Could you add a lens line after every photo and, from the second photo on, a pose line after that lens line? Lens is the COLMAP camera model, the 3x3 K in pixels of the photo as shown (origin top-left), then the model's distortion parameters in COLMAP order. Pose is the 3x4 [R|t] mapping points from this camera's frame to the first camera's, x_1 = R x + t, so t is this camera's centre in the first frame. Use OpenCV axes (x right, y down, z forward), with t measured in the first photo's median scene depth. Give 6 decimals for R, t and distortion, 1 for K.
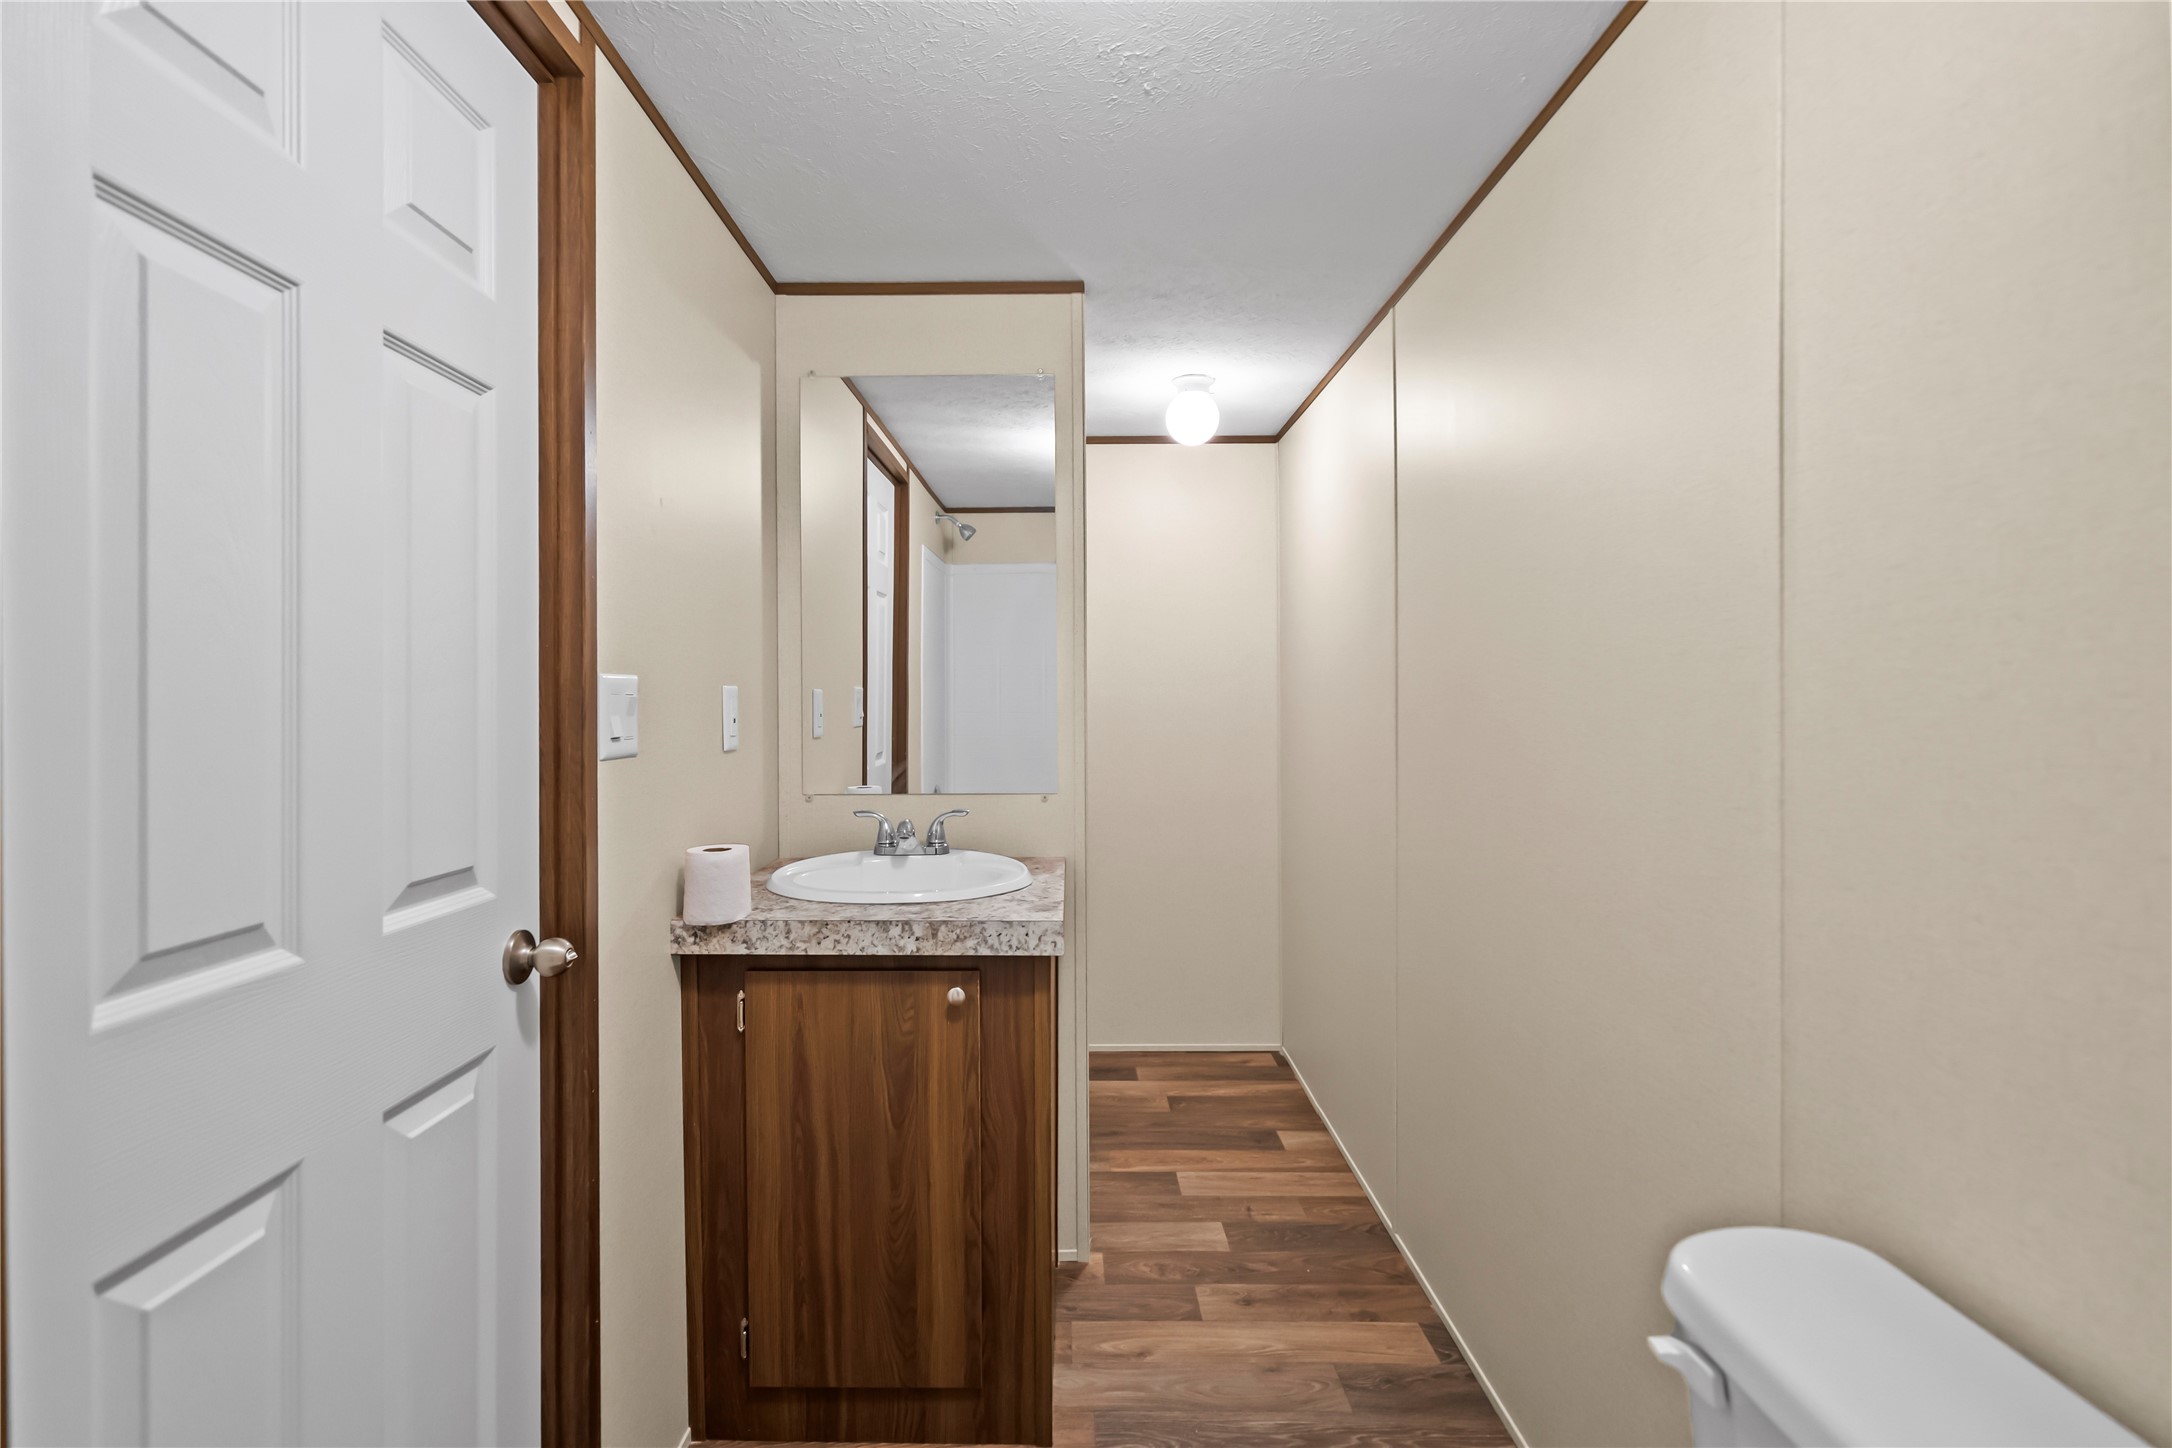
lens RADIAL K [[1008.8, 0, 1046.8], [0, 1008.8, 711.3], [0, 0, 1]] dist [-0.000481, 0.000211]
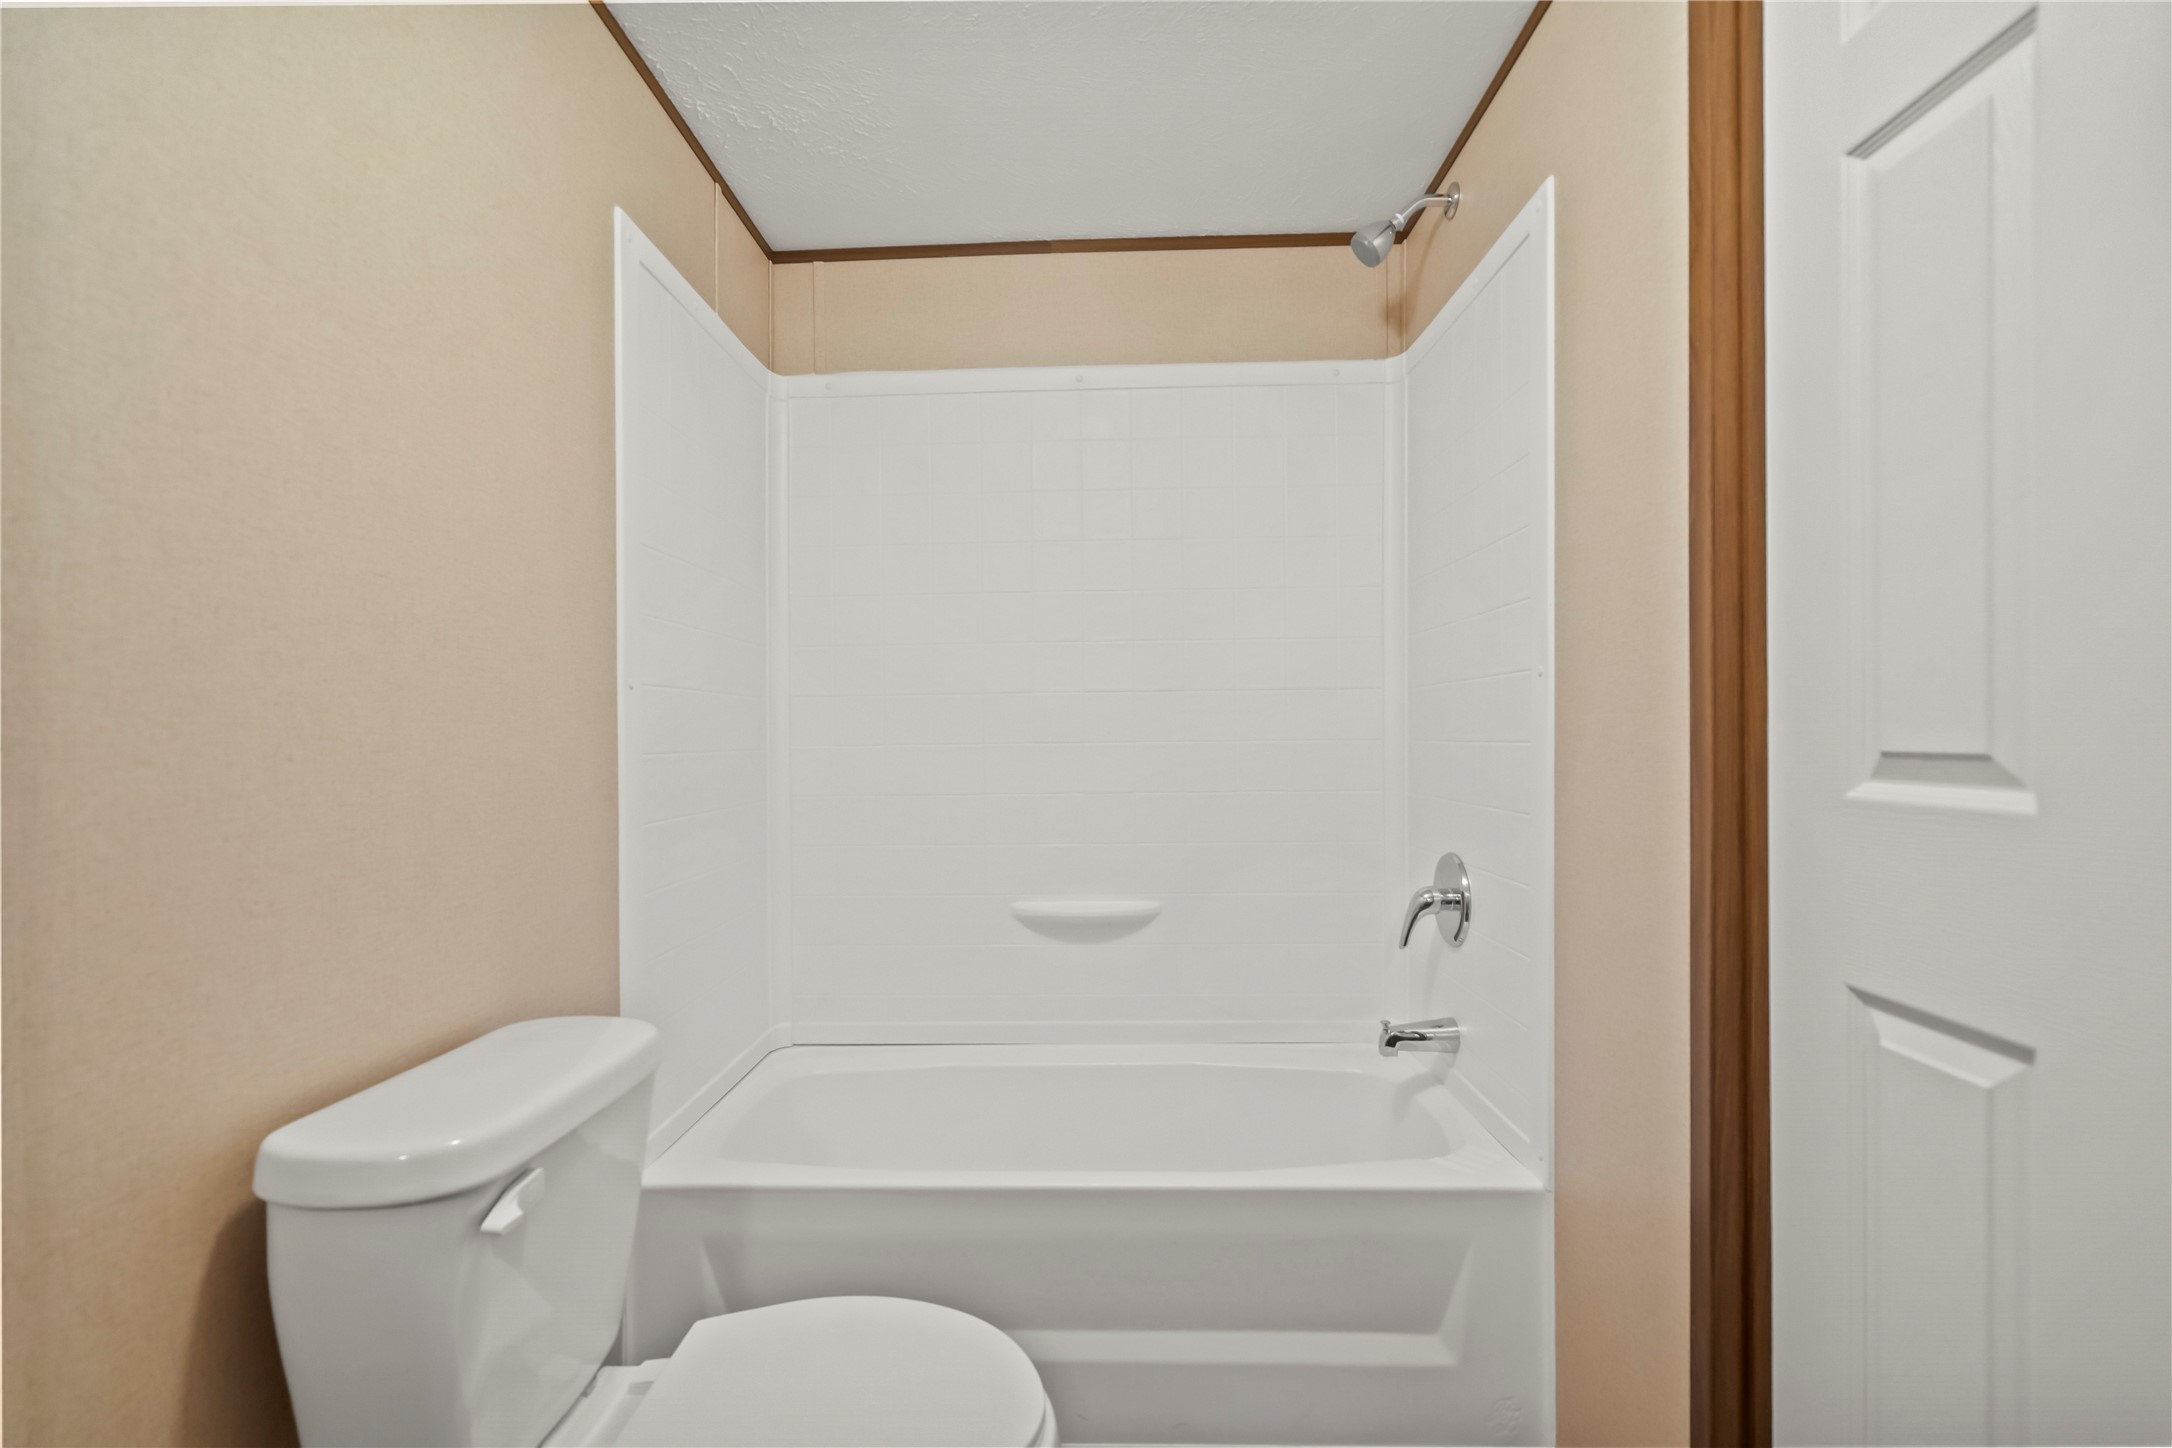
lens RADIAL K [[991.4, 0, 1052.1], [0, 991.4, 736.0], [0, 0, 1]] dist [-0.002093, 0.000440]
pose [[-0.999609, 0.013083, 0.024728, 0.072687], [0.013346, 0.999856, 0.010526, 0.184985], [-0.024587, 0.010852, -0.999639, 2.098497]]
